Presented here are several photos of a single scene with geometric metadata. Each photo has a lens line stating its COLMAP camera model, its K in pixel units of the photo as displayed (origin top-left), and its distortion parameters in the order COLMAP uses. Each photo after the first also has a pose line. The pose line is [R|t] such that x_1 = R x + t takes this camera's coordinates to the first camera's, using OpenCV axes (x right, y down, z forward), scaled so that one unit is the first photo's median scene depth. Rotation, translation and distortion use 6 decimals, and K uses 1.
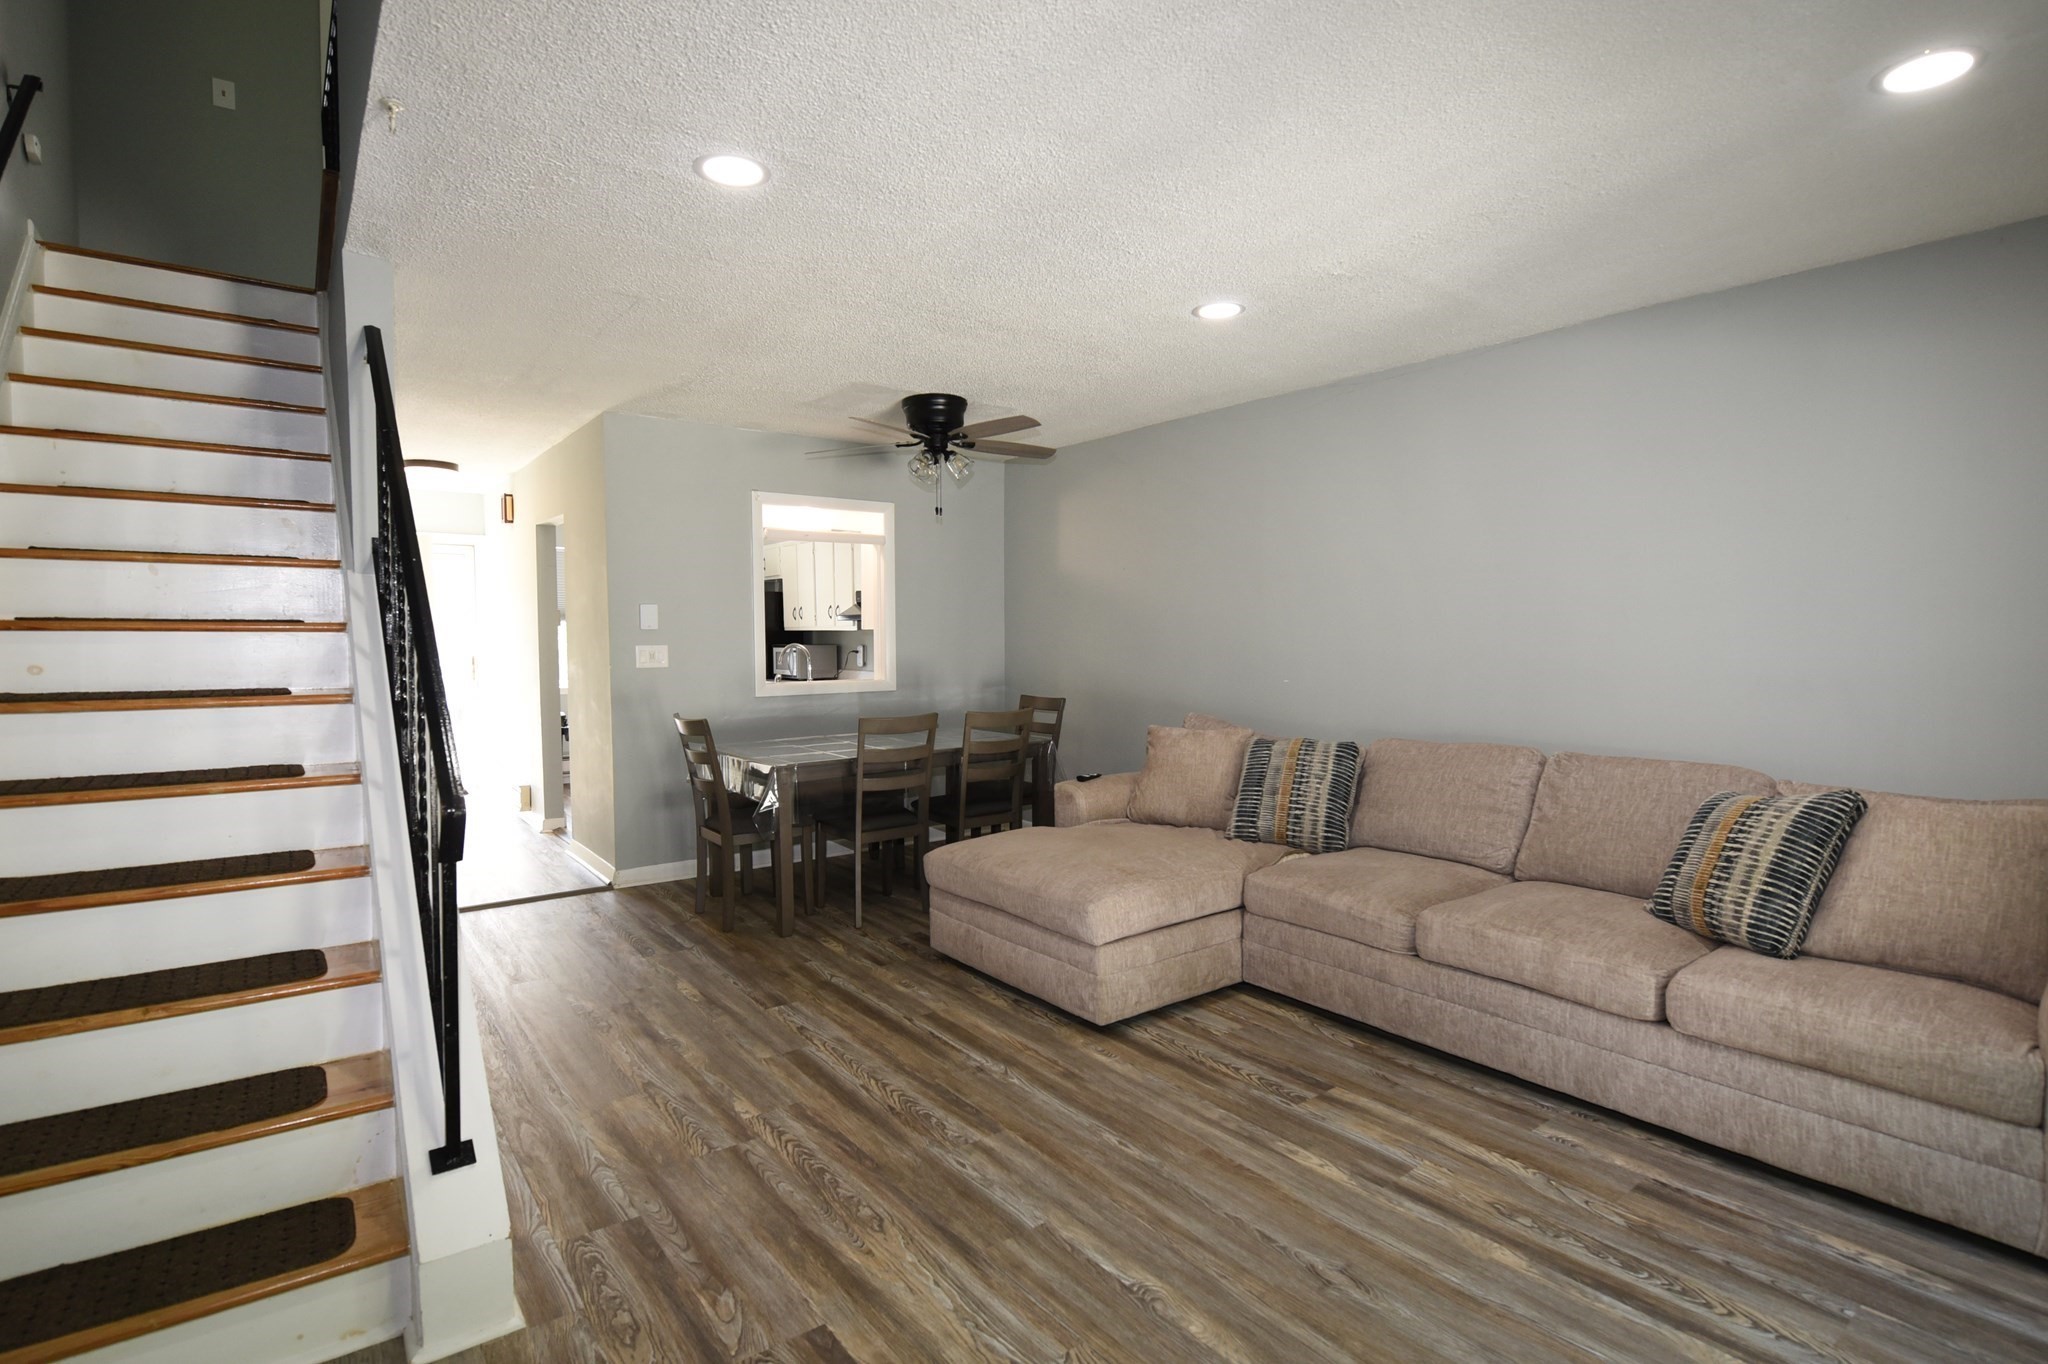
lens RADIAL K [[984.9, 0, 1023.9], [0, 984.9, 690.8], [0, 0, 1]] dist [-0.010242, -0.004676]
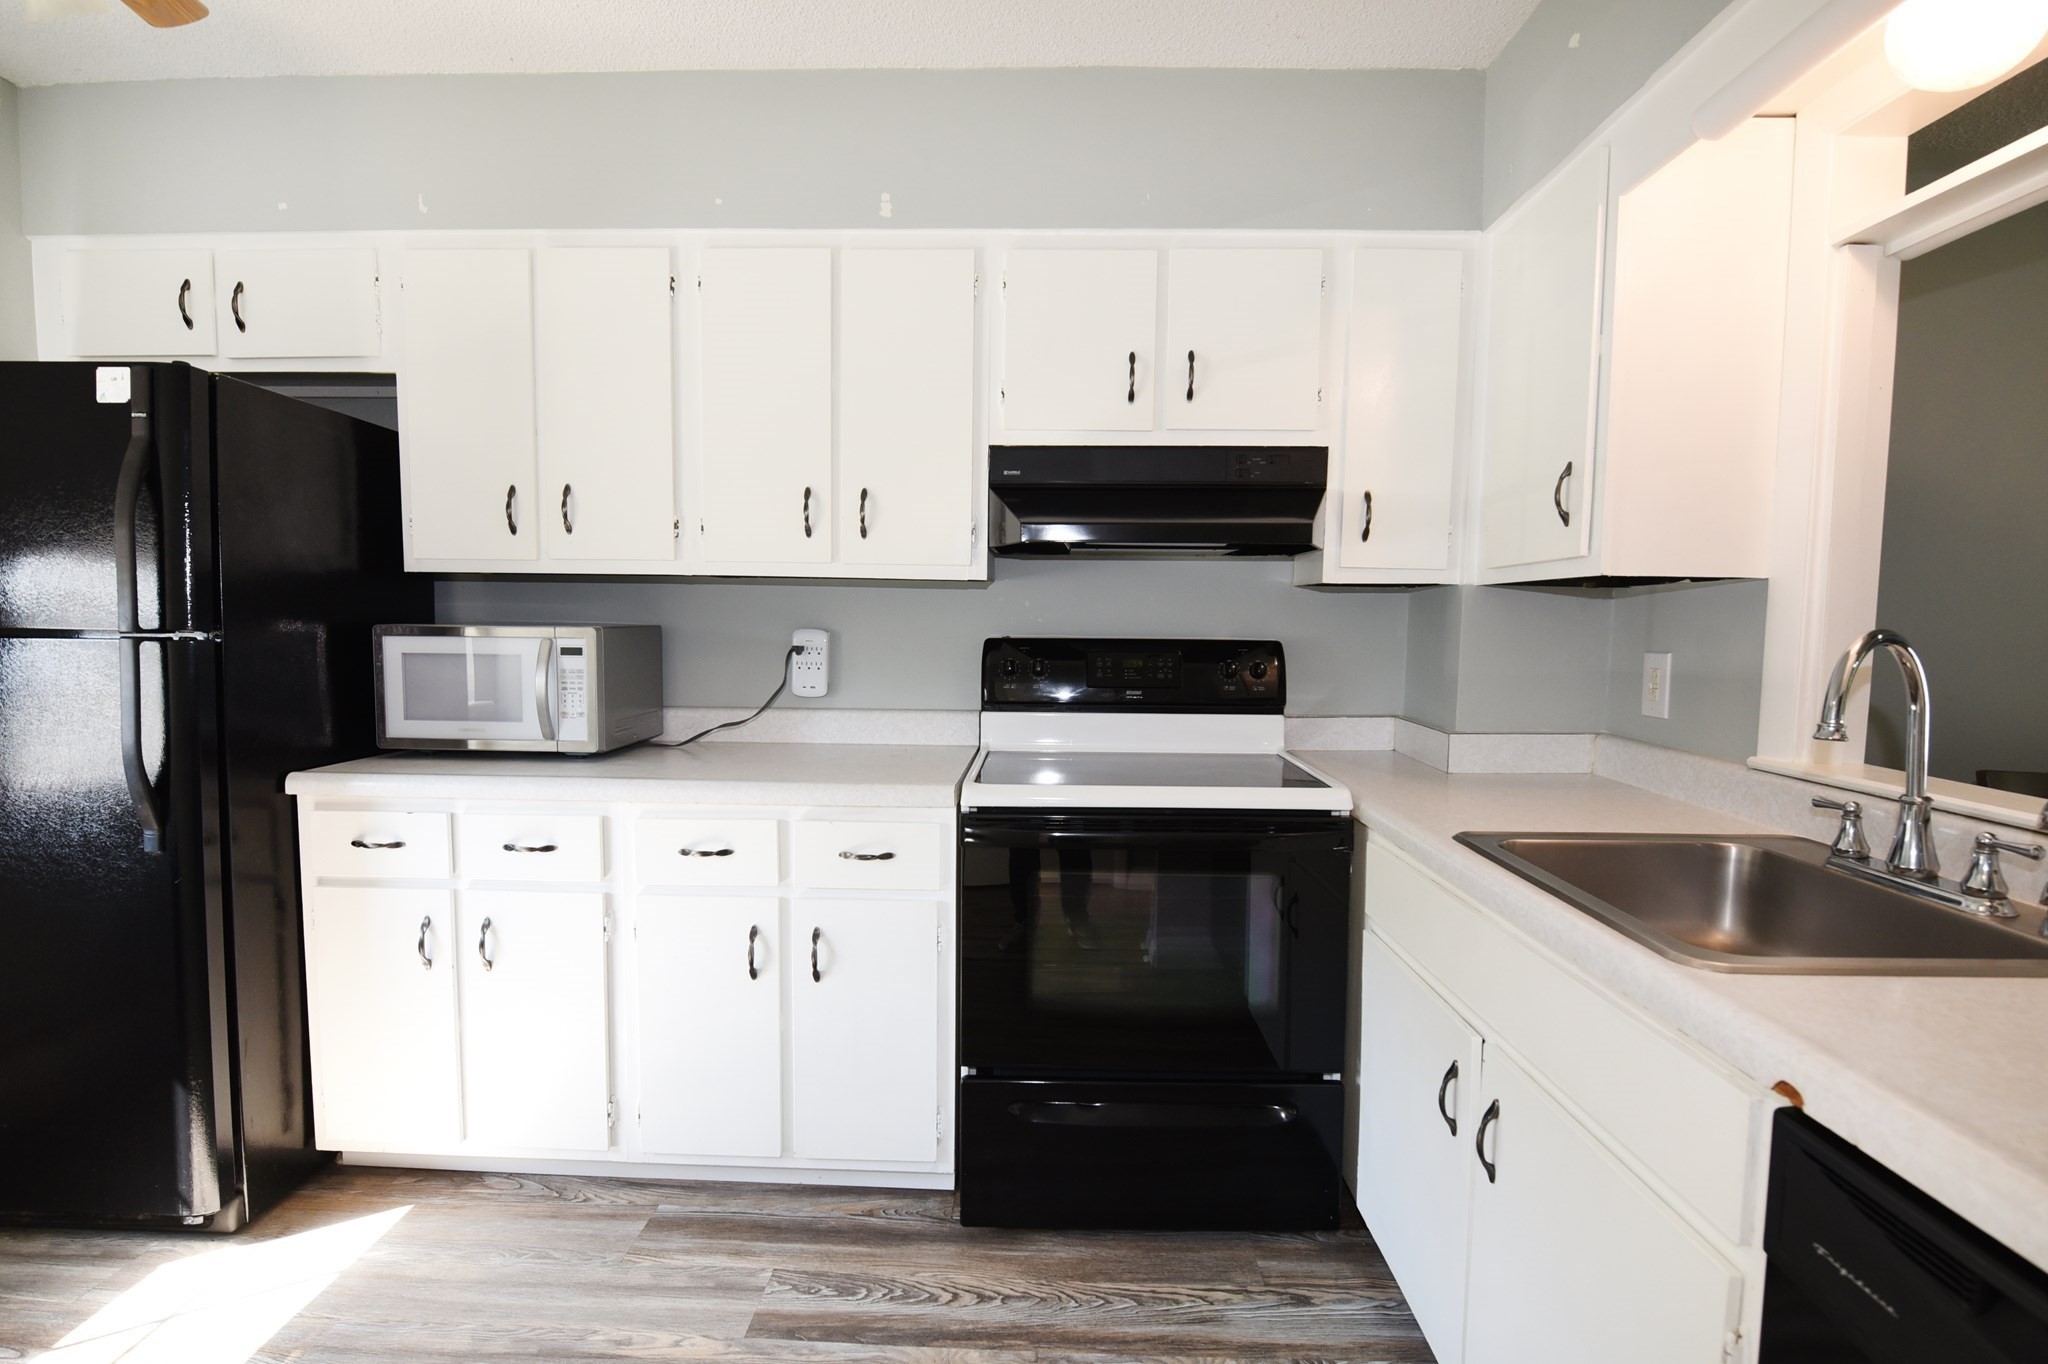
lens RADIAL K [[984.9, 0, 1016.8], [0, 984.9, 682.4], [0, 0, 1]] dist [-0.010242, -0.004676]
pose [[0.631492, -0.040544, 0.774322, -1.090599], [0.032384, 0.999140, 0.025905, -0.103760], [-0.774706, 0.008716, 0.632261, 2.212615]]
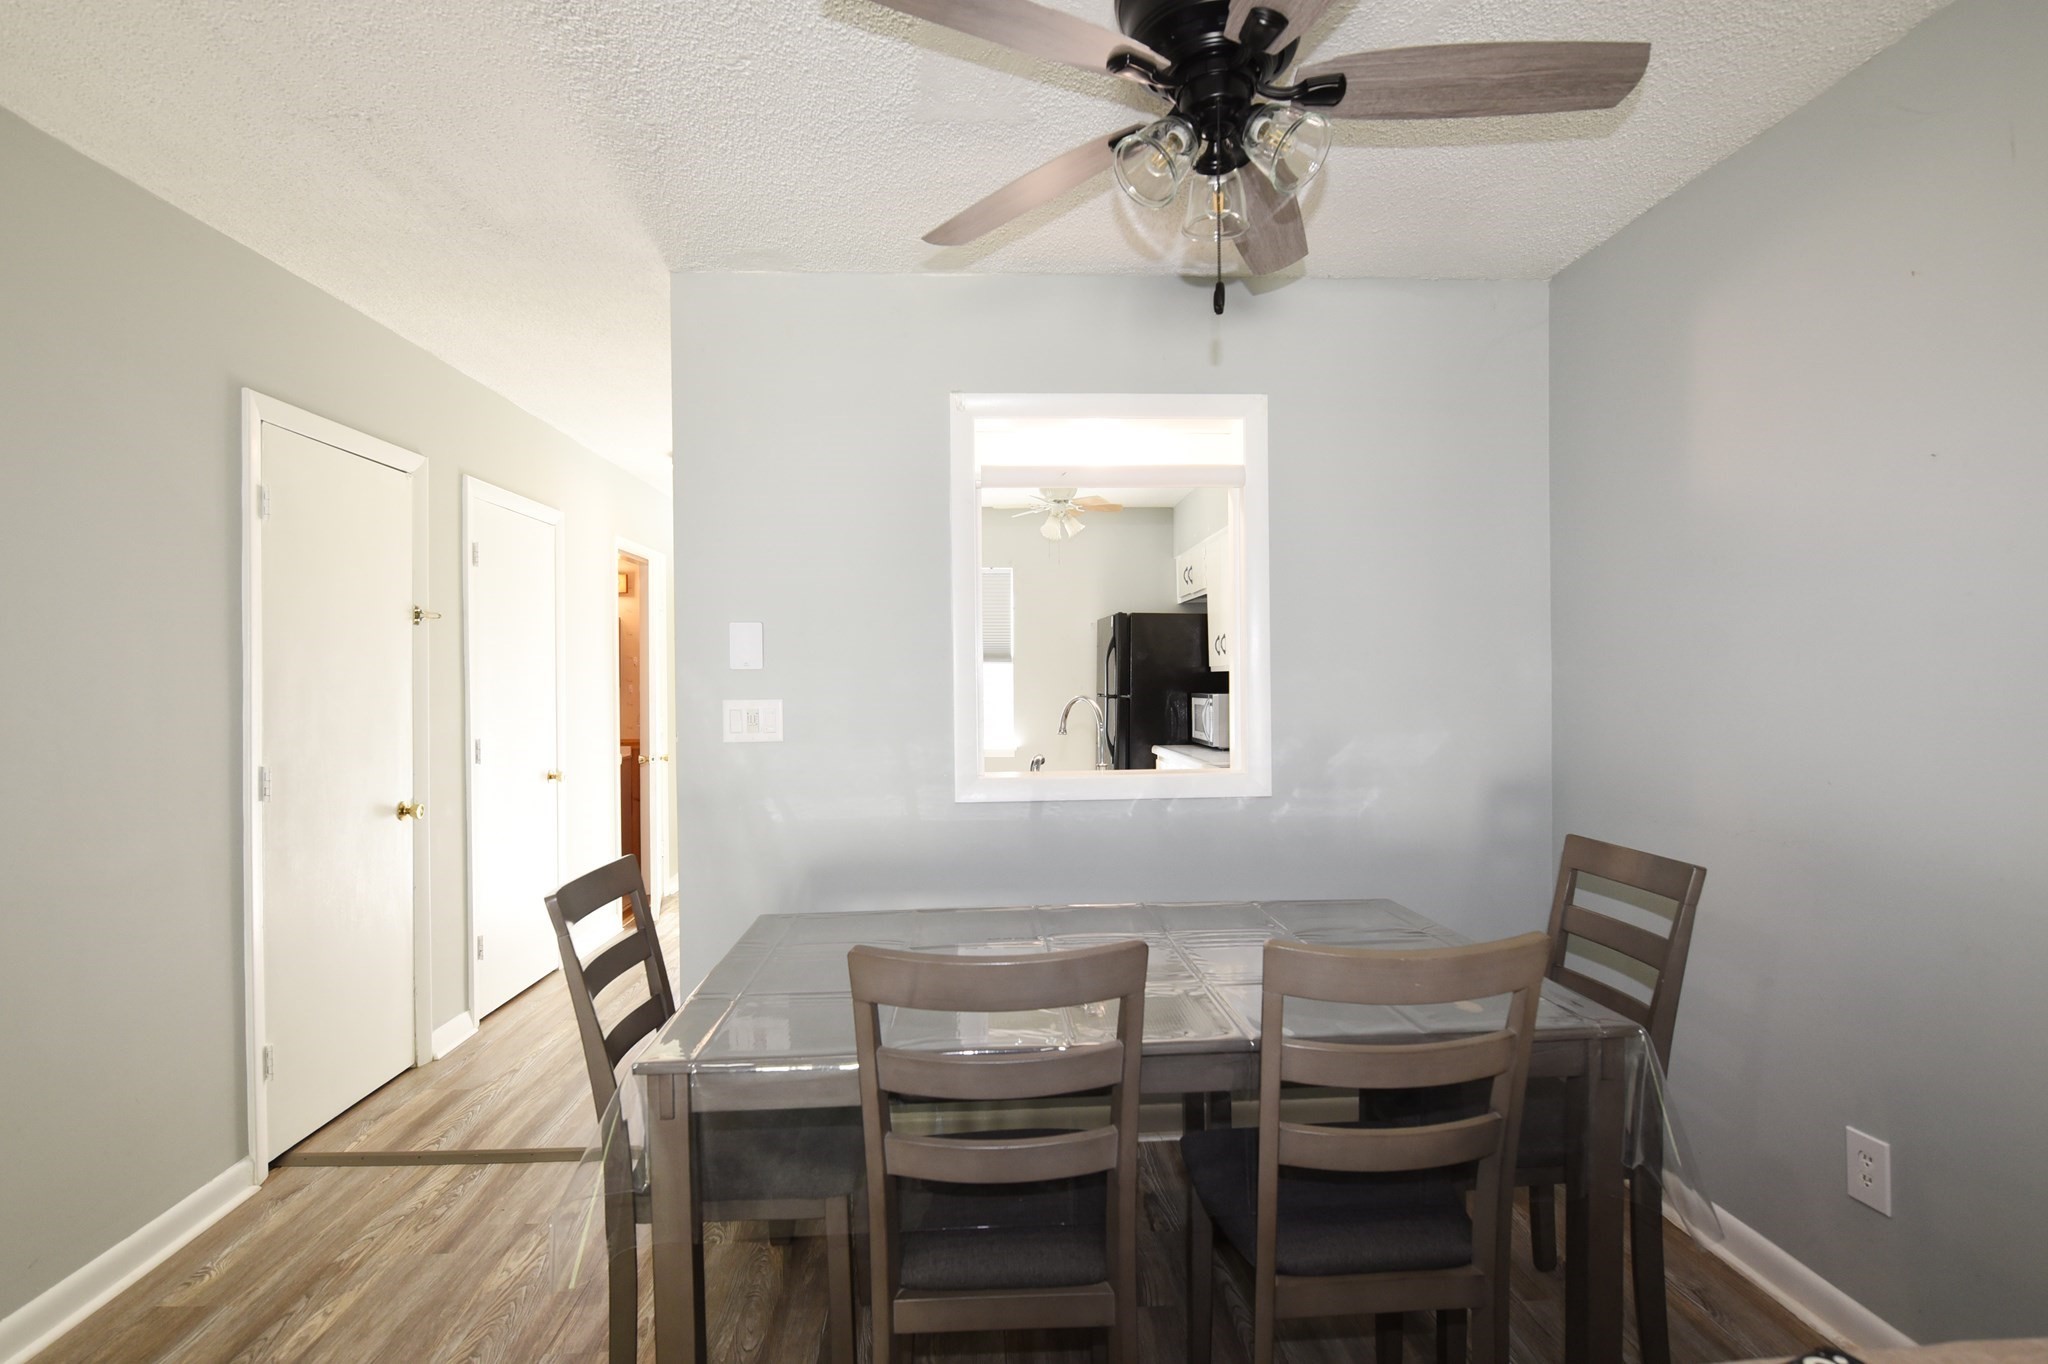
lens RADIAL K [[984.9, 0, 1031.4], [0, 984.9, 691.8], [0, 0, 1]] dist [-0.010242, -0.004676]
pose [[0.831611, -0.000008, -0.555358, 0.073298], [-0.024200, 0.999050, -0.036252, -0.066249], [0.554831, 0.043588, 0.830821, 1.219941]]
